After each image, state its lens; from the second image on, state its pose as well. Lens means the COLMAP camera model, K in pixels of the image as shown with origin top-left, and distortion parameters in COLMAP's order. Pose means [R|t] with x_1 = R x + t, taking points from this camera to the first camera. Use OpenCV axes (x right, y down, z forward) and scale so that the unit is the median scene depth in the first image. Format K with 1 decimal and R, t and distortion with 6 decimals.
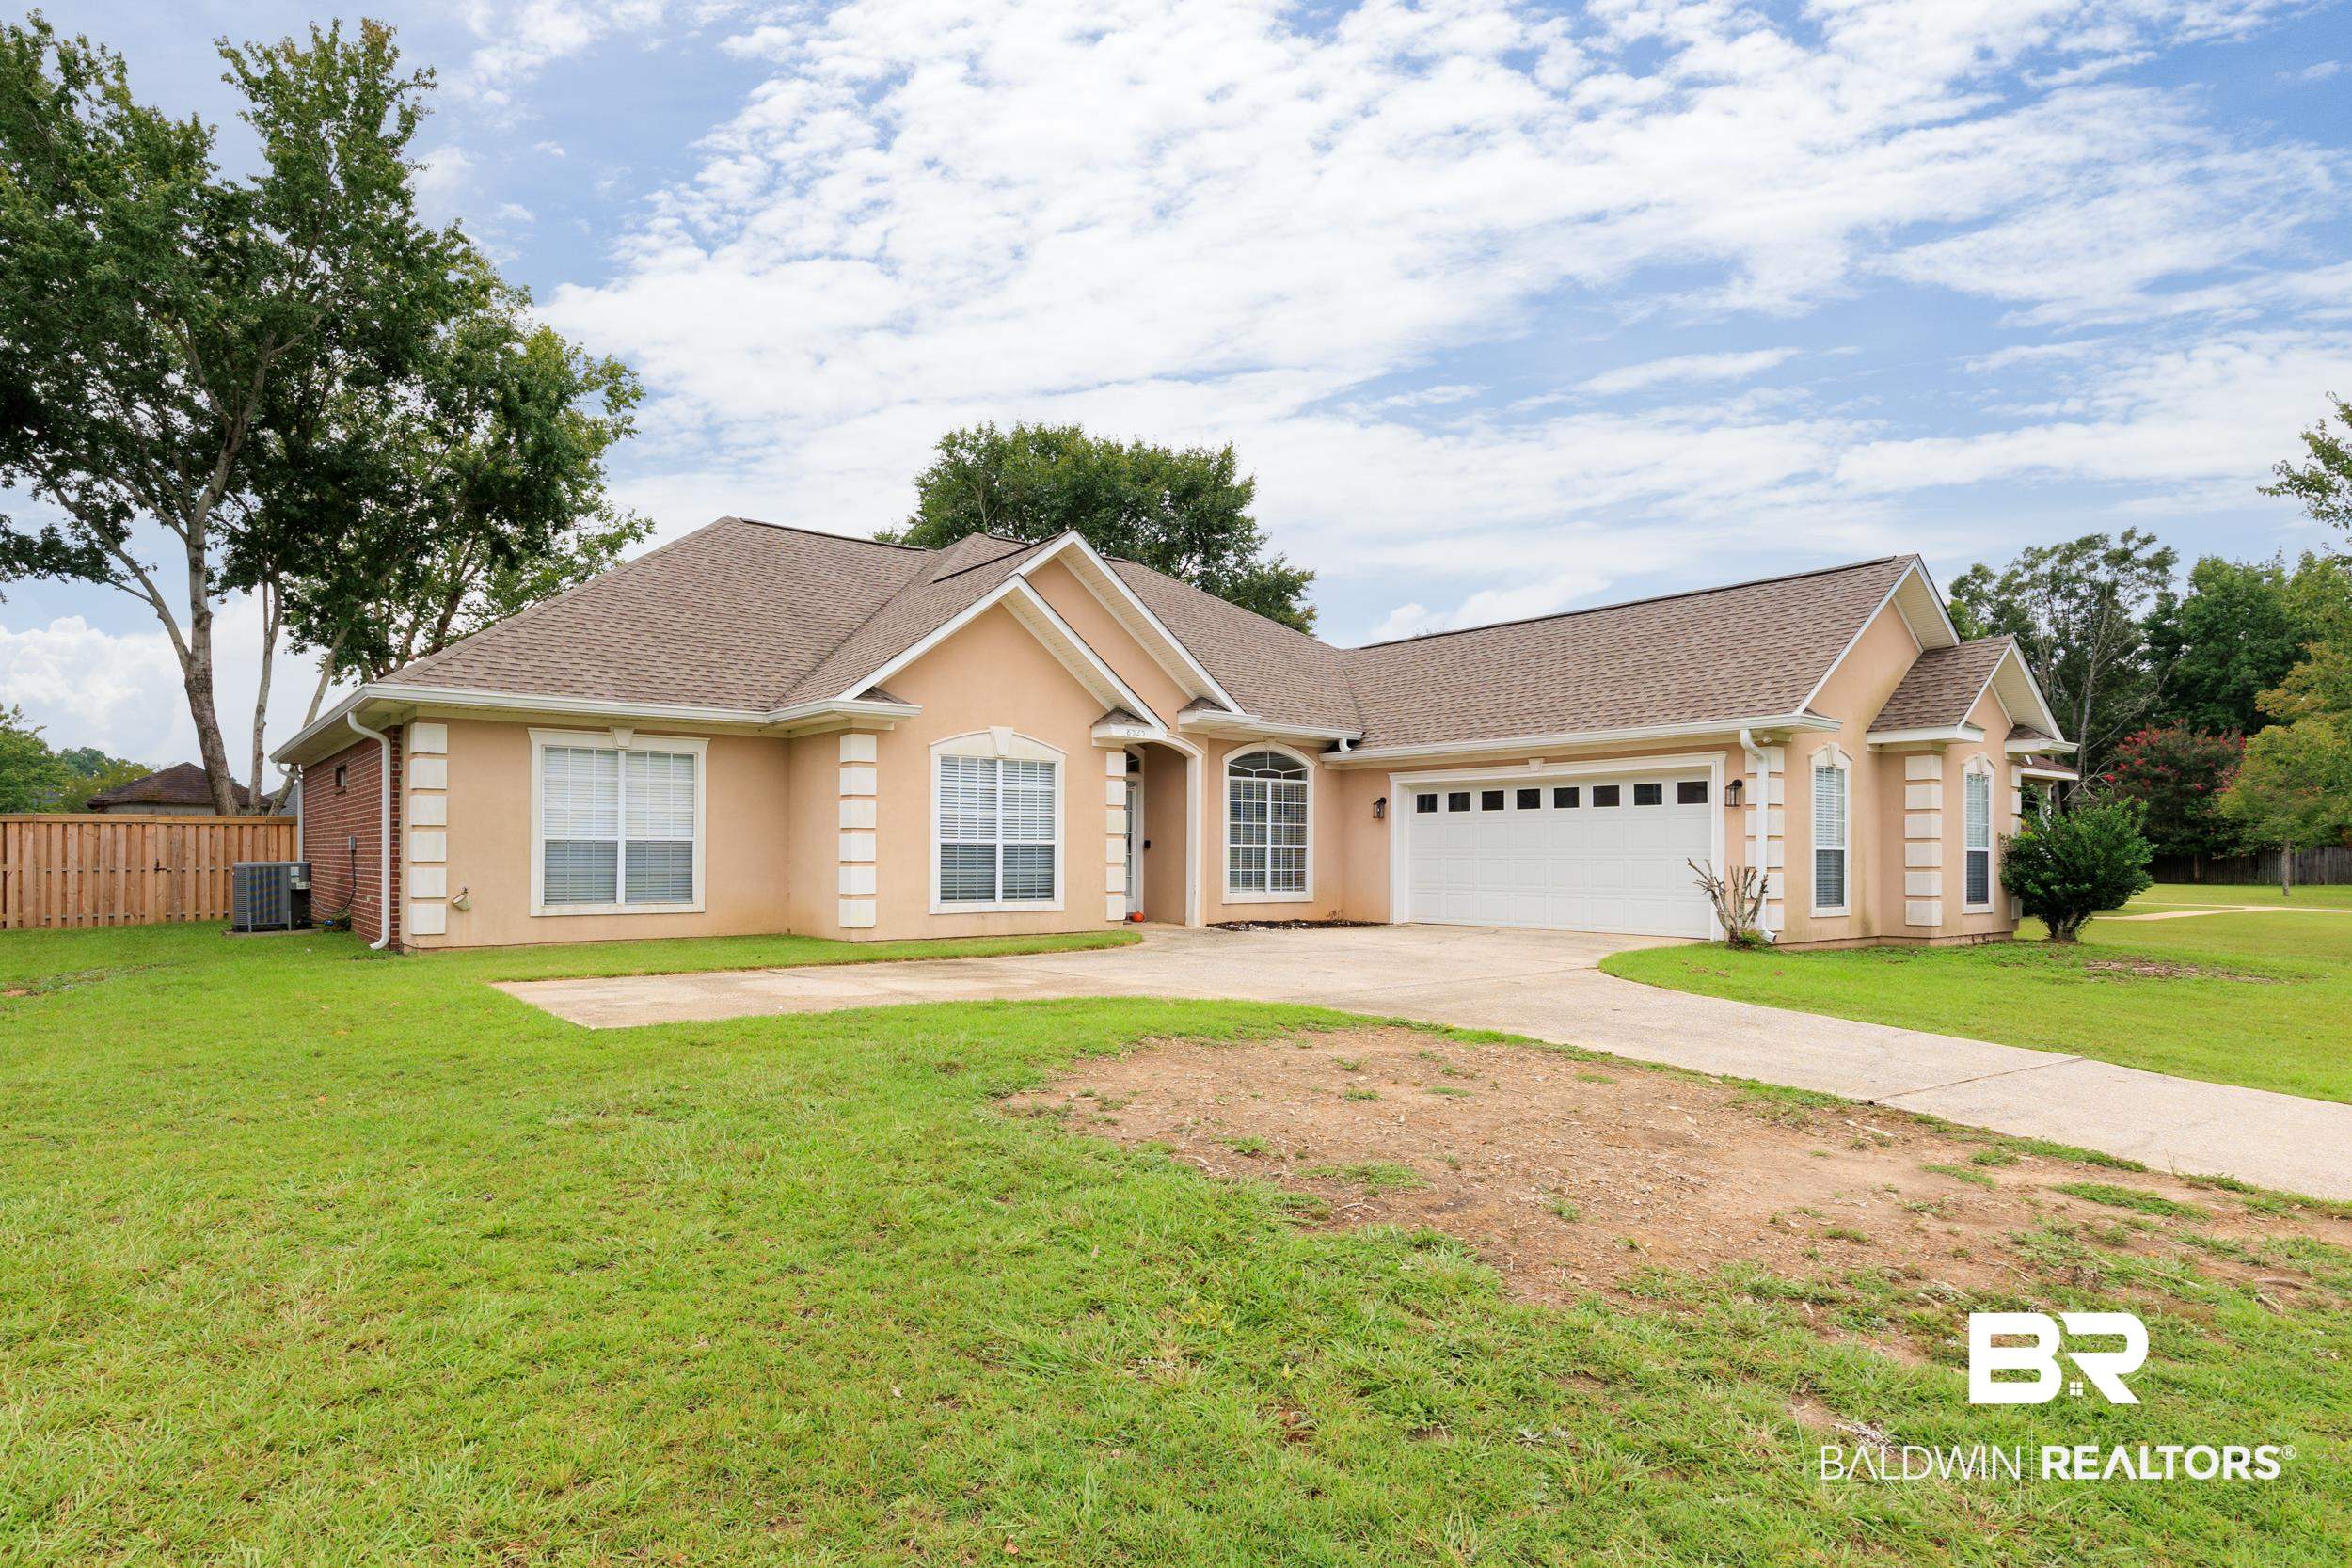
lens RADIAL K [[1230.2, 0, 1177.1], [0, 1230.2, 854.3], [0, 0, 1]] dist [0.004109, 0.000863]
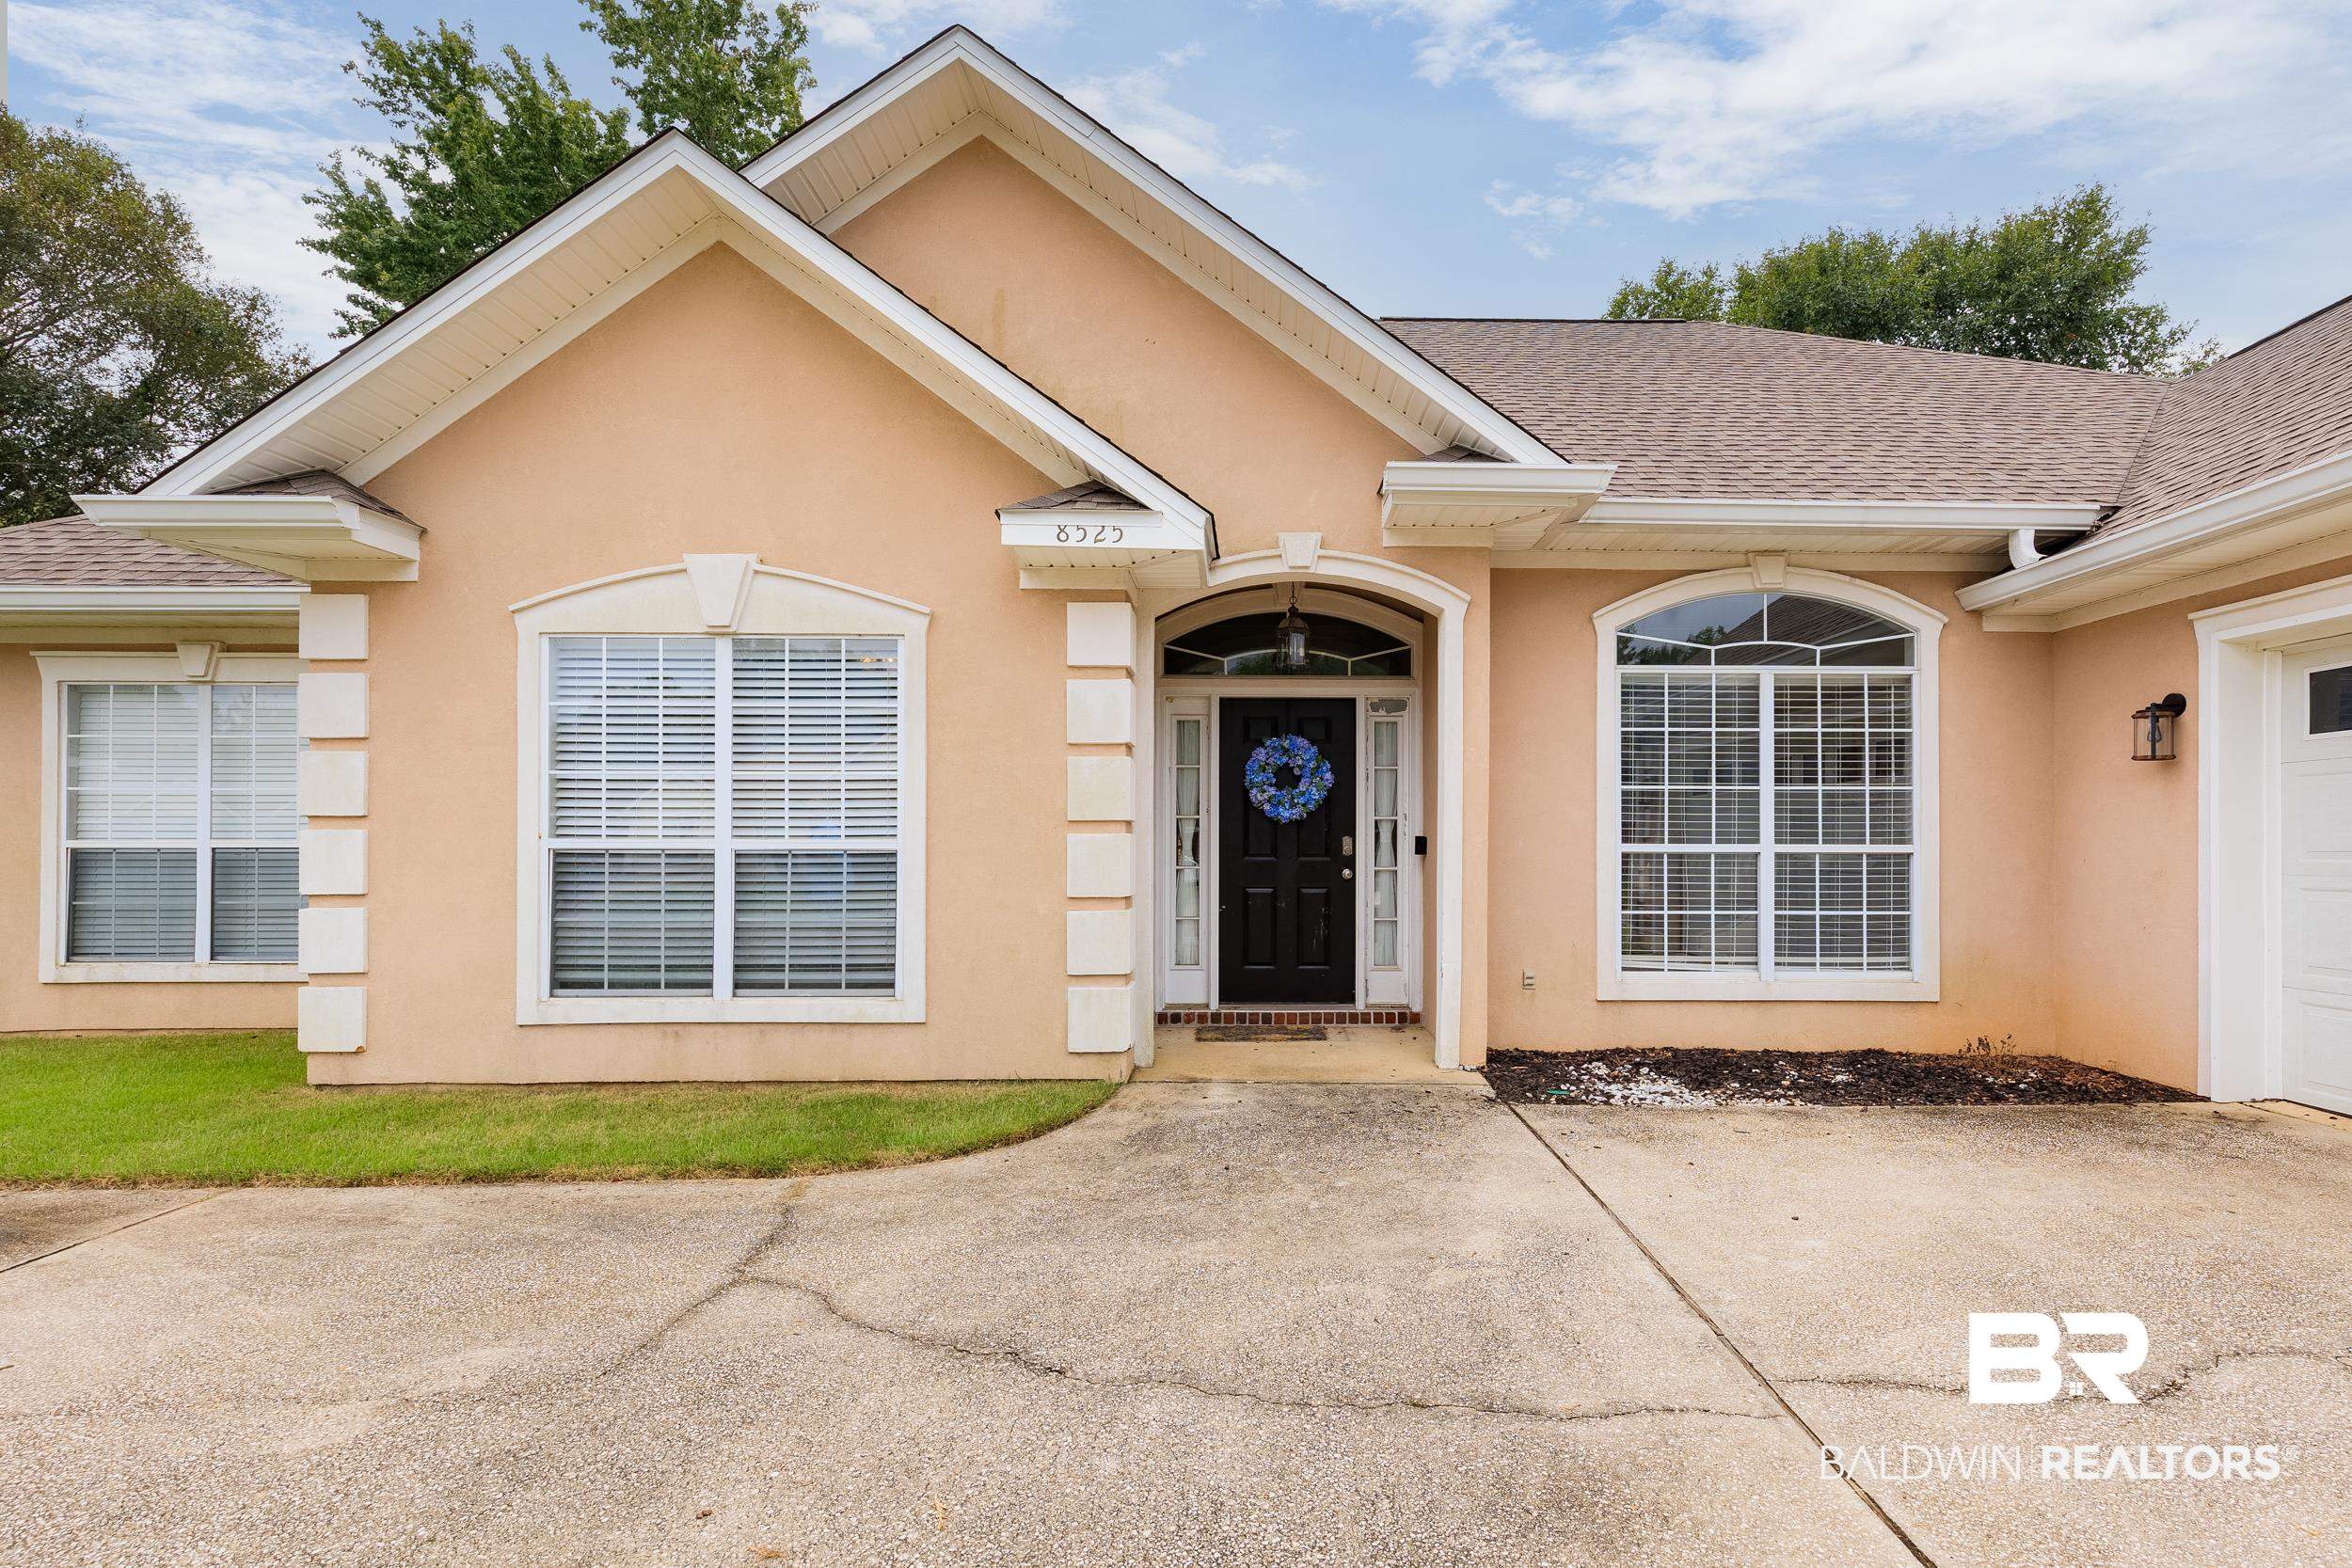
lens RADIAL K [[1230.2, 0, 1177.1], [0, 1230.2, 854.3], [0, 0, 1]] dist [0.004109, 0.000863]
pose [[0.784595, -0.001946, -0.620006, 0.167146], [0.002541, 0.999997, 0.000076, -0.005329], [0.620004, -0.001635, 0.784597, 0.603057]]
